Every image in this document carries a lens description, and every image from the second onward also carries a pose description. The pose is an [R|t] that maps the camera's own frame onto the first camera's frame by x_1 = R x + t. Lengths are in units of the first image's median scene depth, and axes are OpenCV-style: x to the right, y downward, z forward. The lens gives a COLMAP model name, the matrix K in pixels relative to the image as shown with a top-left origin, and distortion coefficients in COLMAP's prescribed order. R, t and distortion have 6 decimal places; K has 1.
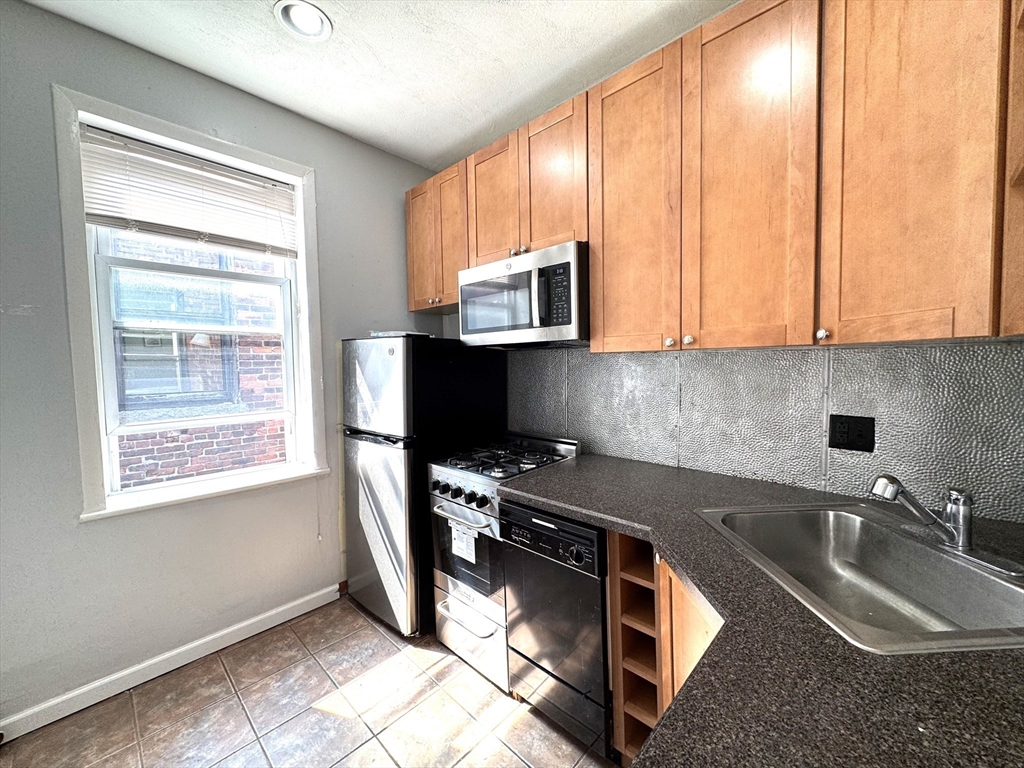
lens RADIAL K [[407.1, 0, 511.6], [0, 407.1, 384.5], [0, 0, 1]] dist [-0.001076, -0.000039]
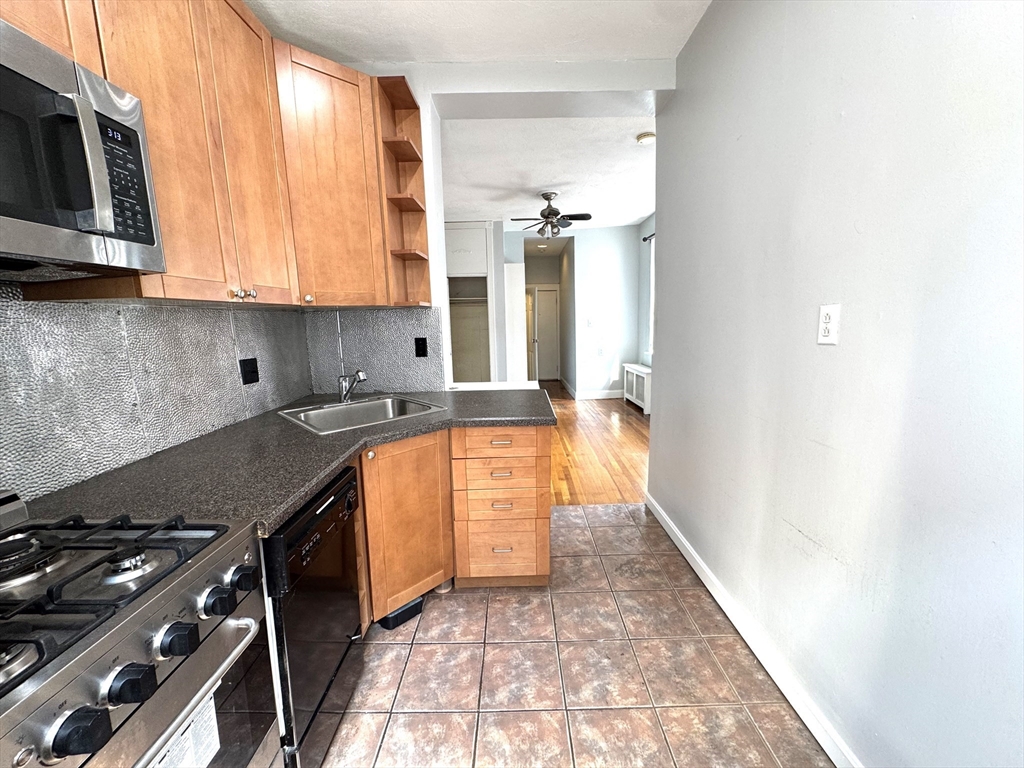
lens RADIAL K [[407.1, 0, 513.5], [0, 407.1, 378.2], [0, 0, 1]] dist [-0.001076, -0.000039]
pose [[-0.679806, -0.070508, 0.729995, -0.644922], [0.082586, 0.981677, 0.171724, -0.017468], [-0.728728, 0.177026, -0.661527, 1.035589]]
